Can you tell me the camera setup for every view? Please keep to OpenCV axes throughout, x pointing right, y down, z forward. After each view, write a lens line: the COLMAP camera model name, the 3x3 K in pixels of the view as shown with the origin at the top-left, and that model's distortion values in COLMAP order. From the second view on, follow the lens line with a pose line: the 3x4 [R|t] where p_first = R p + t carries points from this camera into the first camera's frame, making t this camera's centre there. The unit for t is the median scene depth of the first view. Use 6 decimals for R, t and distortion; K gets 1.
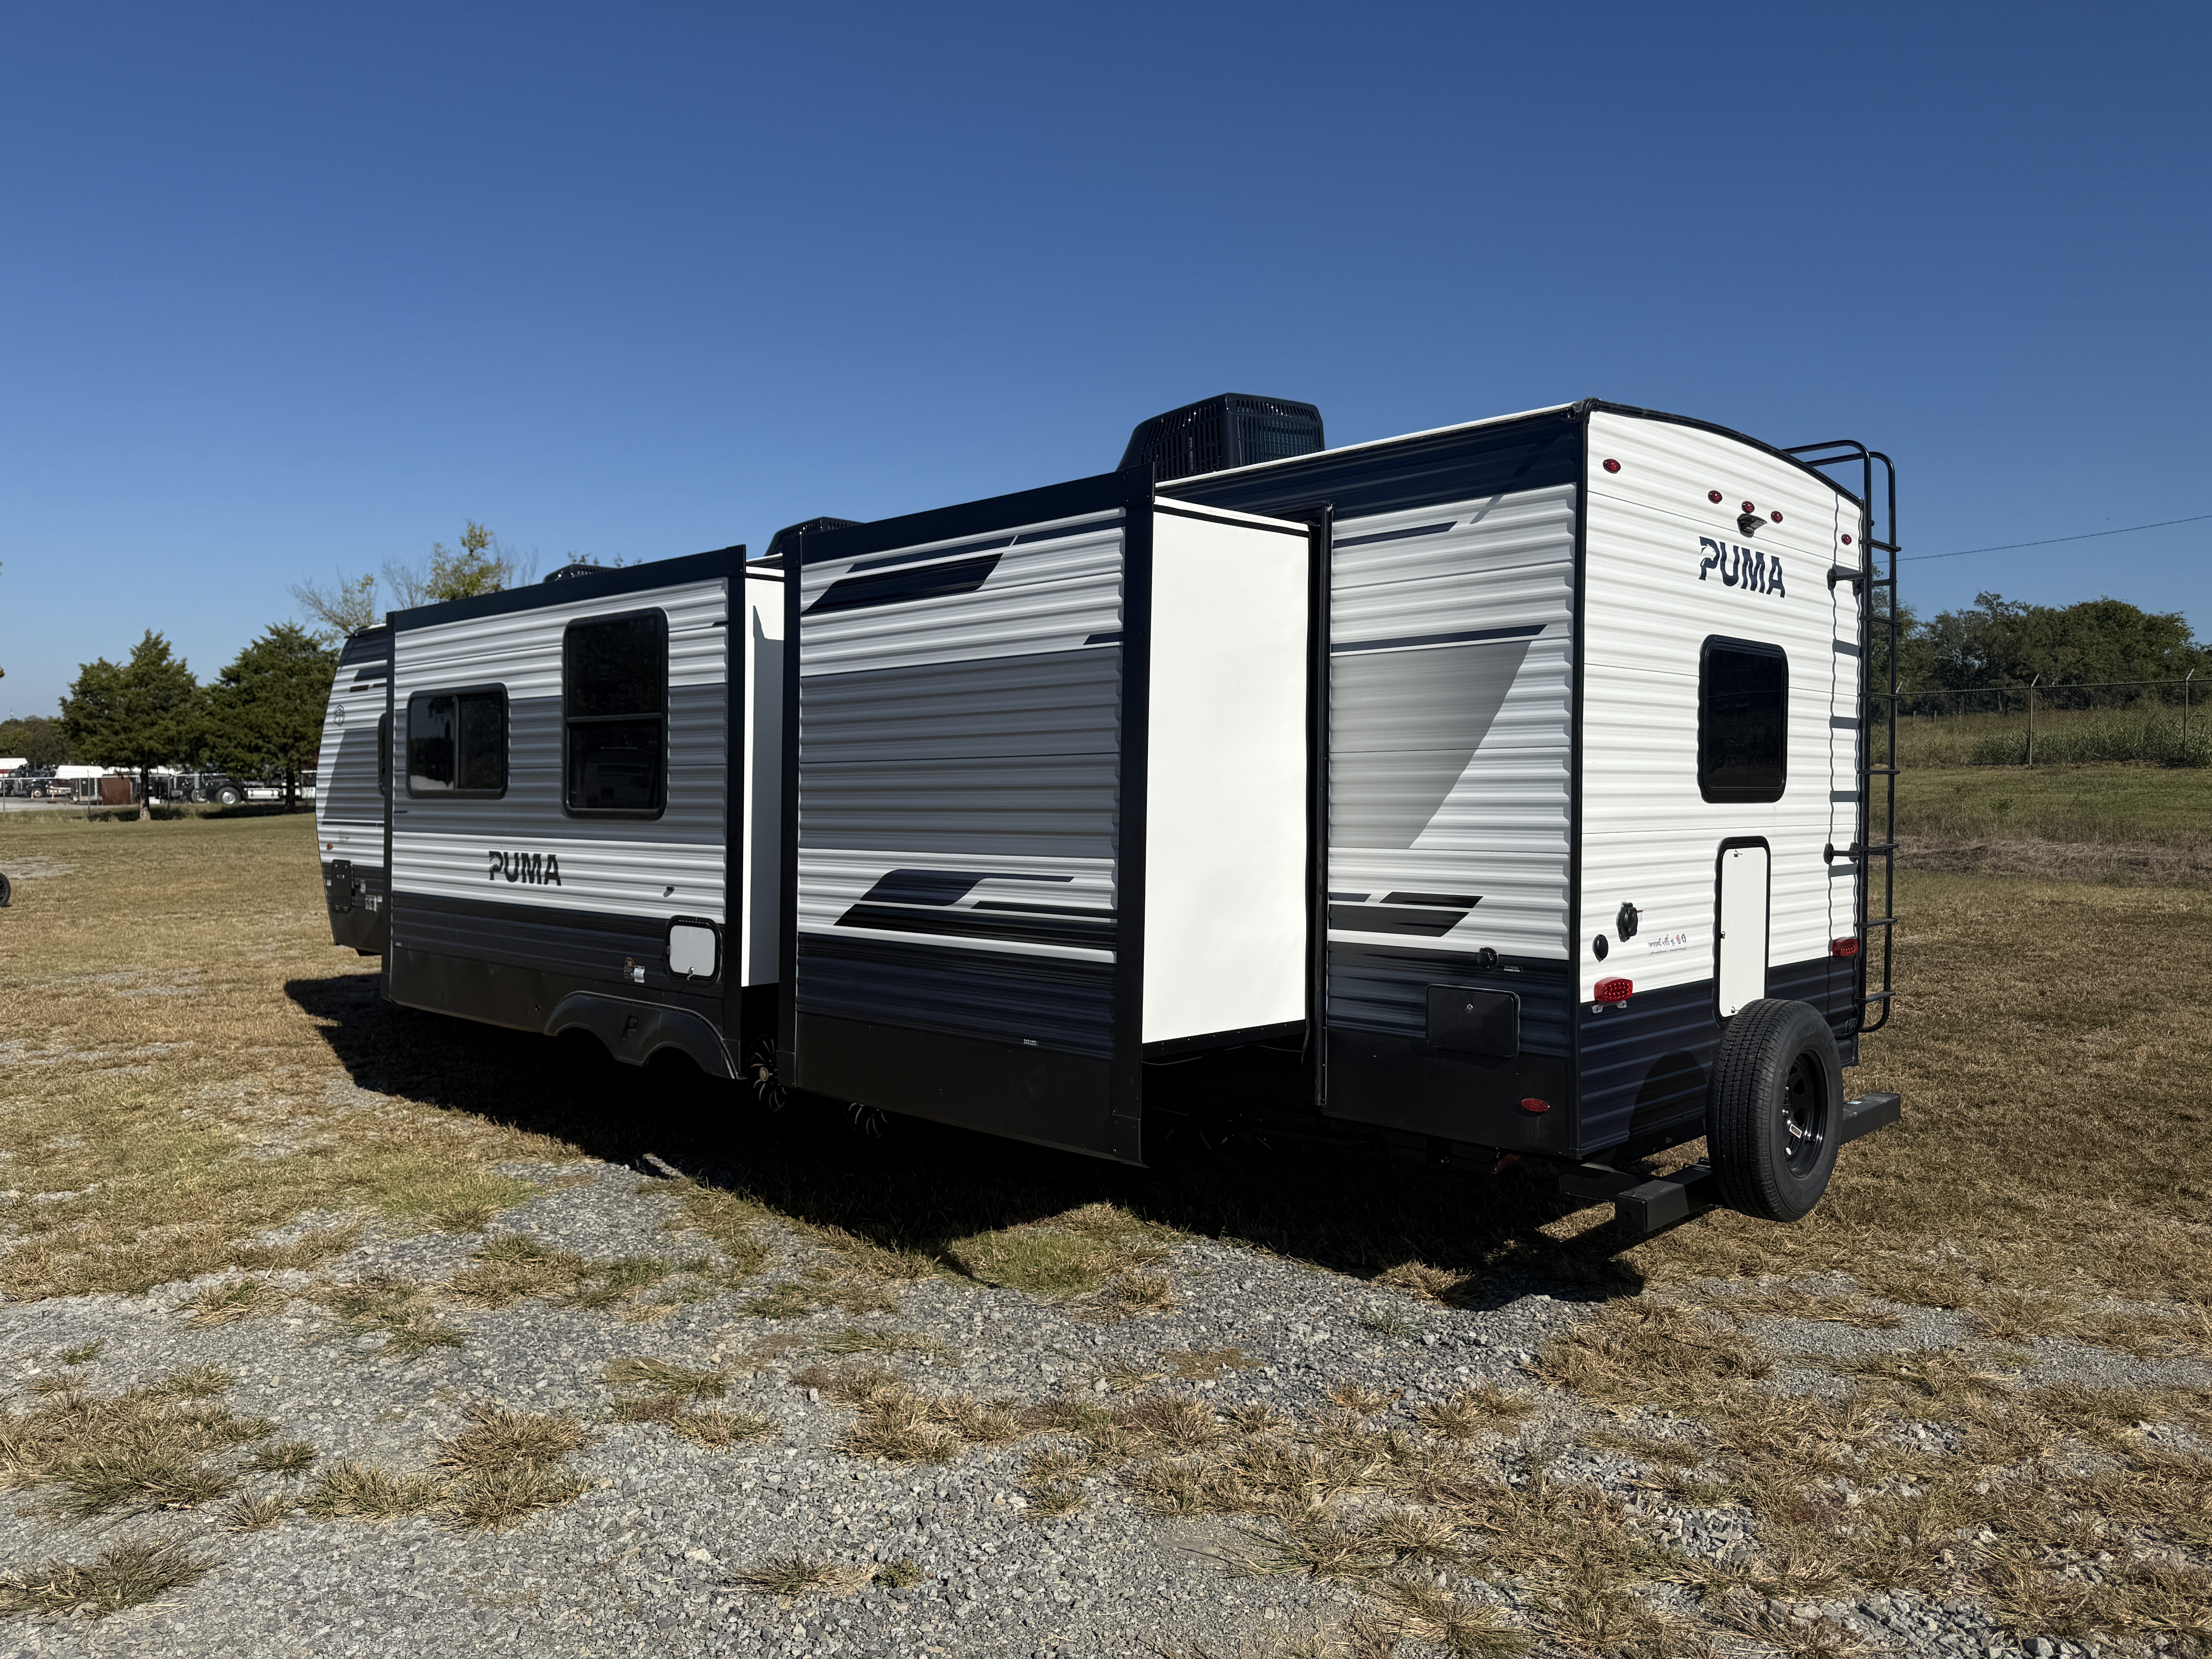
lens RADIAL K [[1552.6, 0, 1106.0], [0, 1552.6, 829.5], [0, 0, 1]] dist [0.031386, -0.001817]
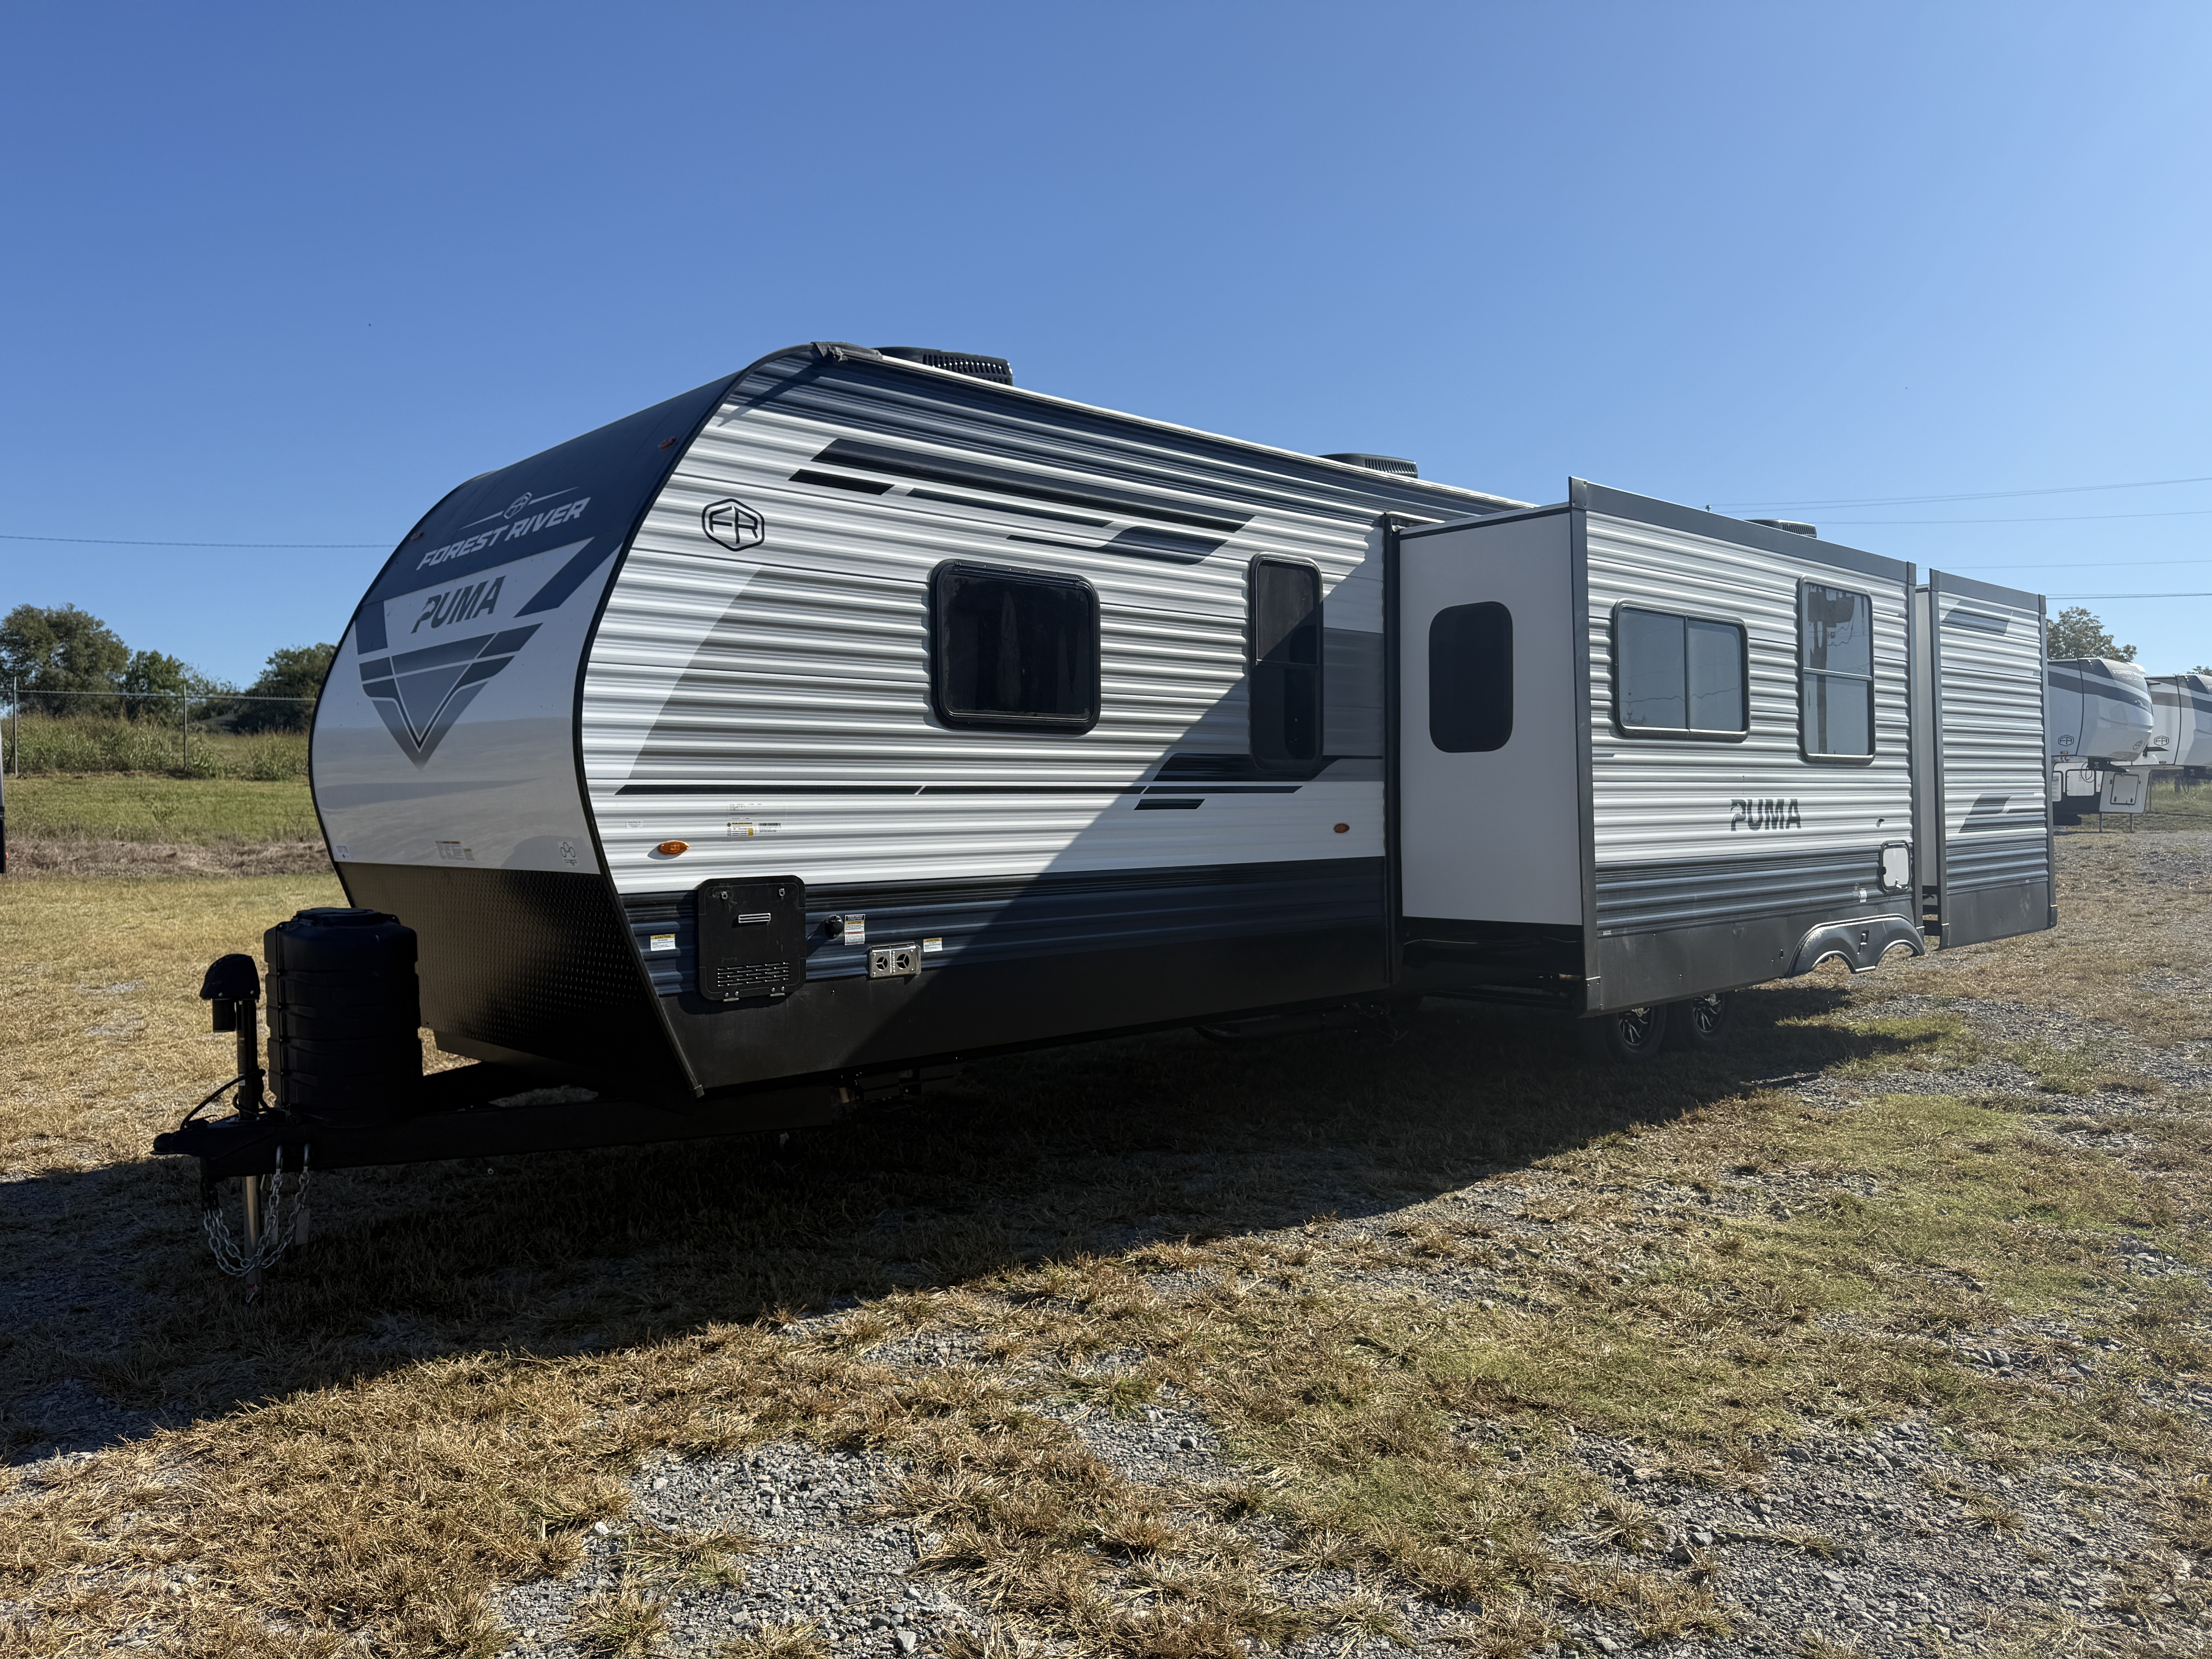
lens RADIAL K [[1552.6, 0, 1106.0], [0, 1552.6, 829.5], [0, 0, 1]] dist [0.031386, -0.001817]
pose [[0.060356, -0.018373, 0.998008, -2.730637], [0.031692, 0.999362, 0.016482, 0.009451], [-0.997674, 0.030634, 0.060900, 2.693624]]
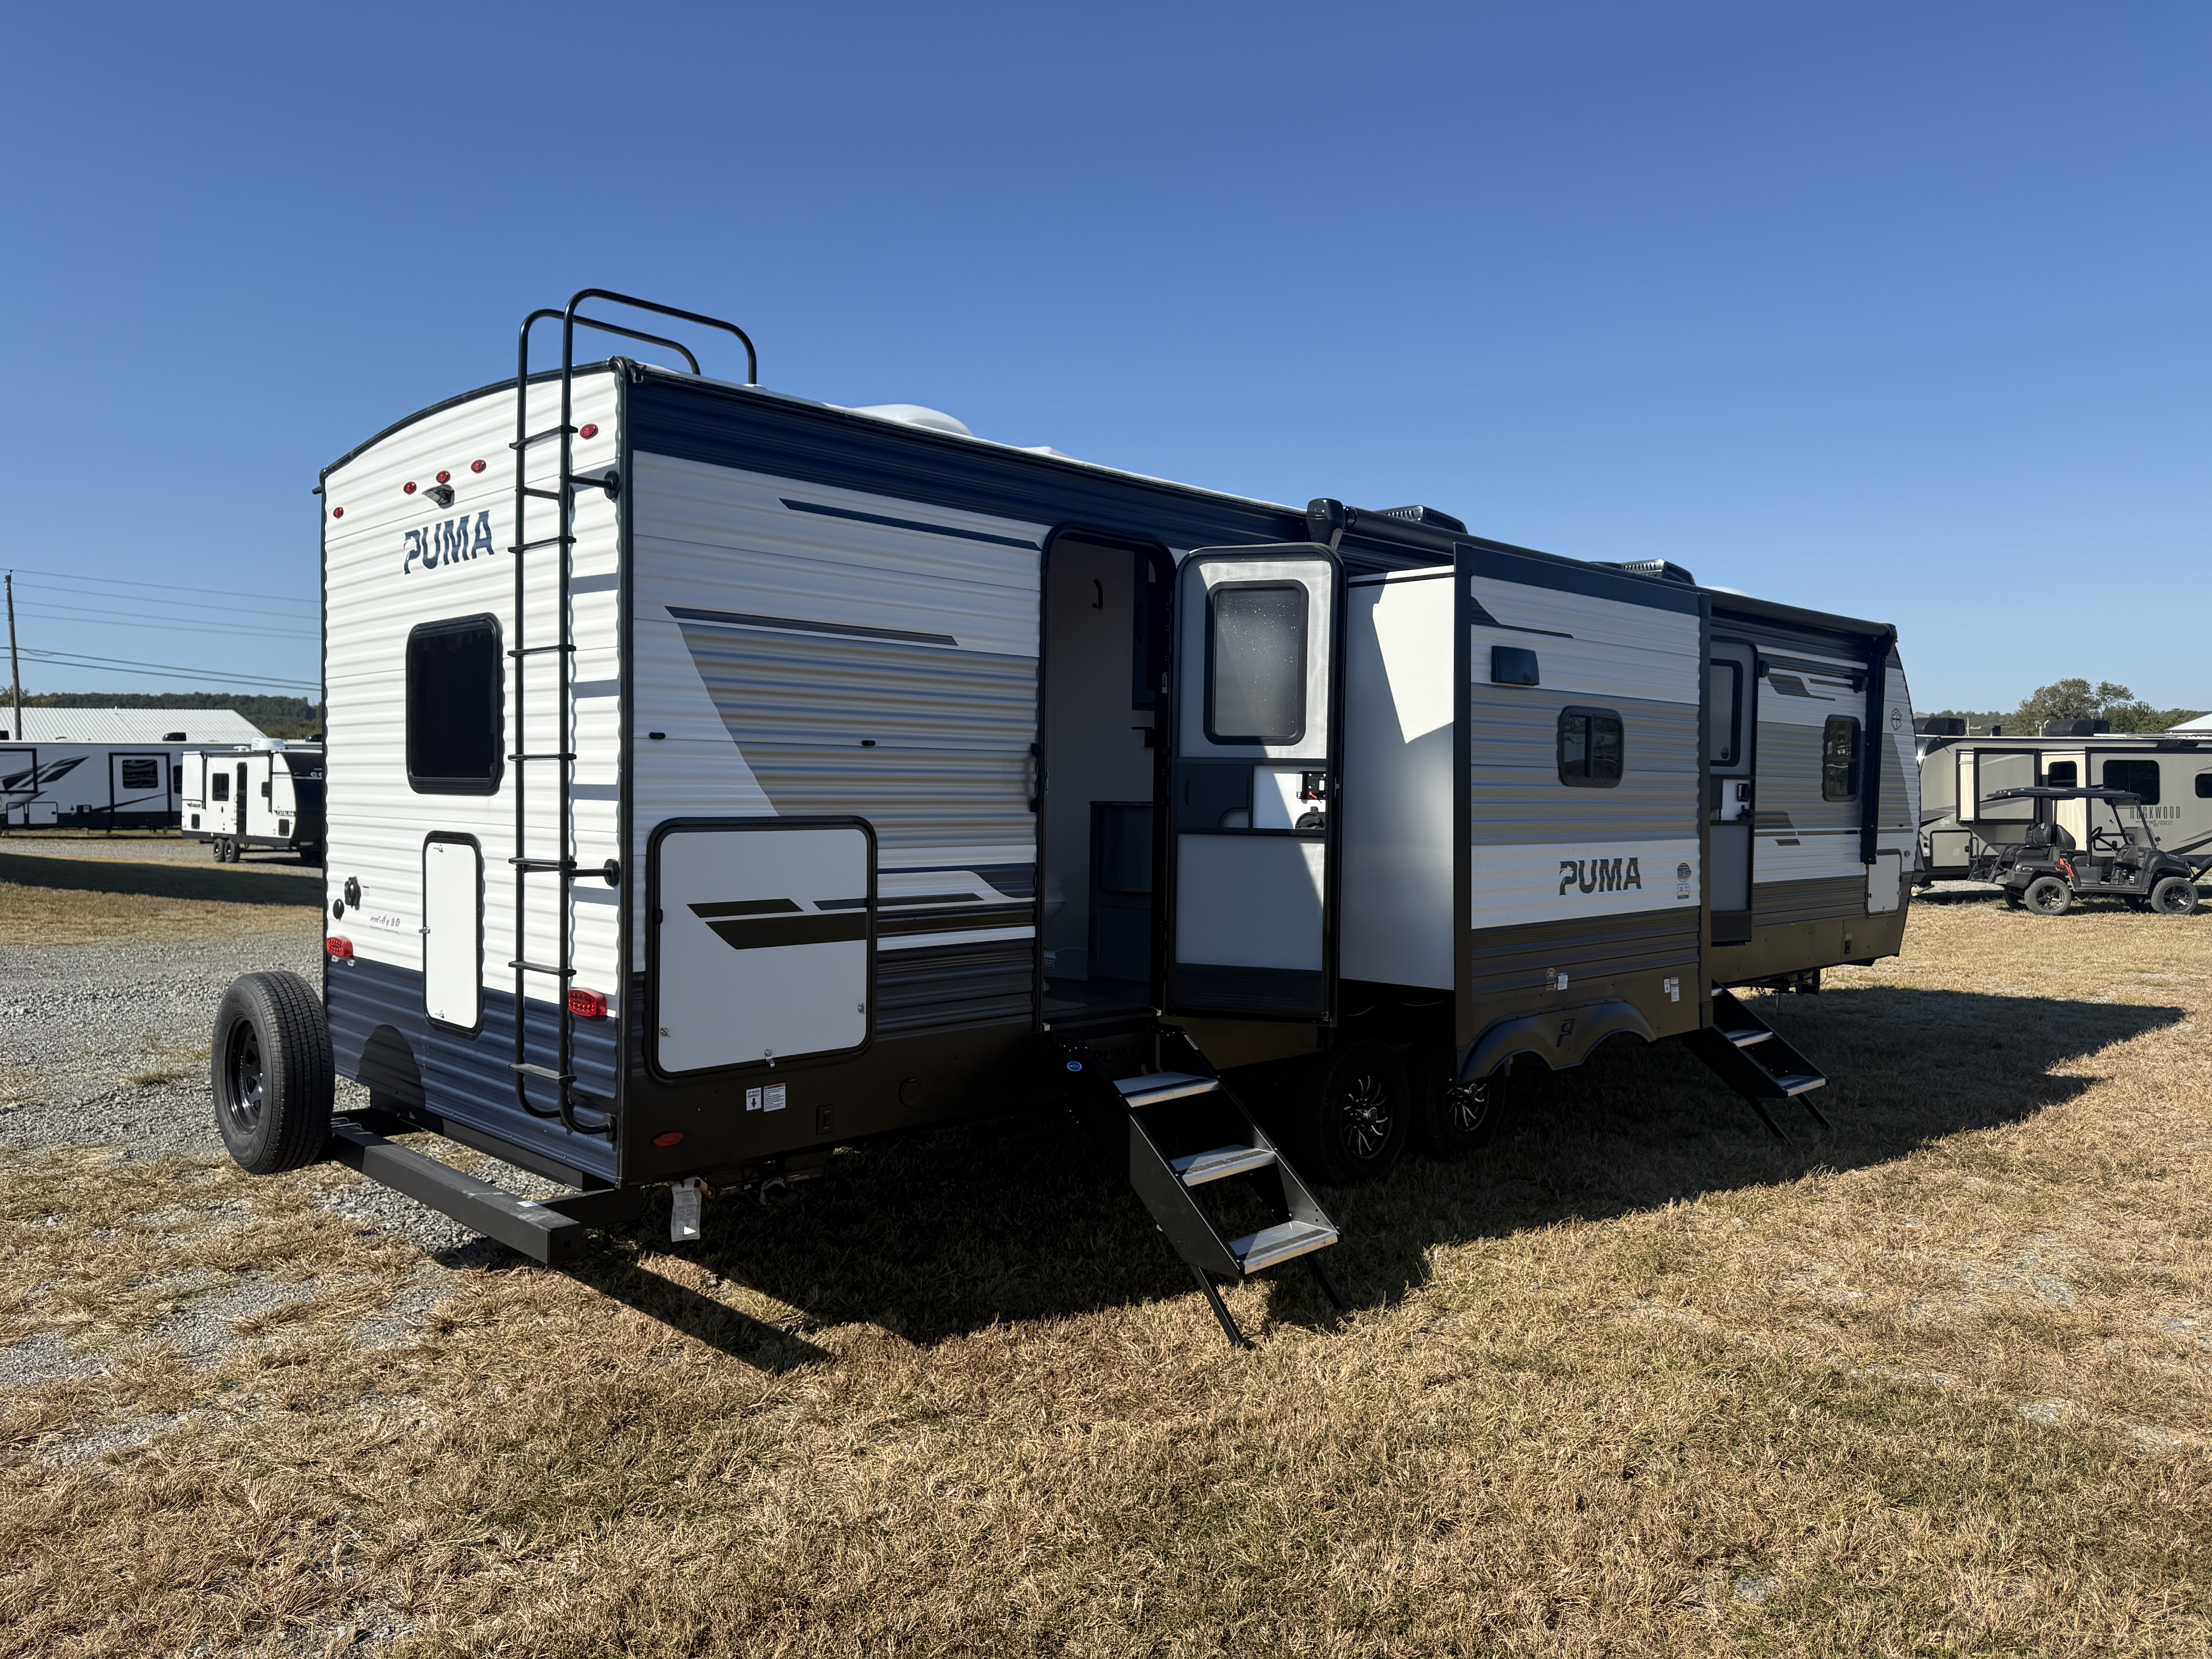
lens RADIAL K [[1552.6, 0, 1106.0], [0, 1552.6, 829.5], [0, 0, 1]] dist [0.031386, -0.001817]
pose [[-0.021856, 0.023289, -0.999490, 1.298435], [-0.039689, 0.998920, 0.024144, -0.033634], [0.998973, 0.040197, -0.020908, 1.380198]]
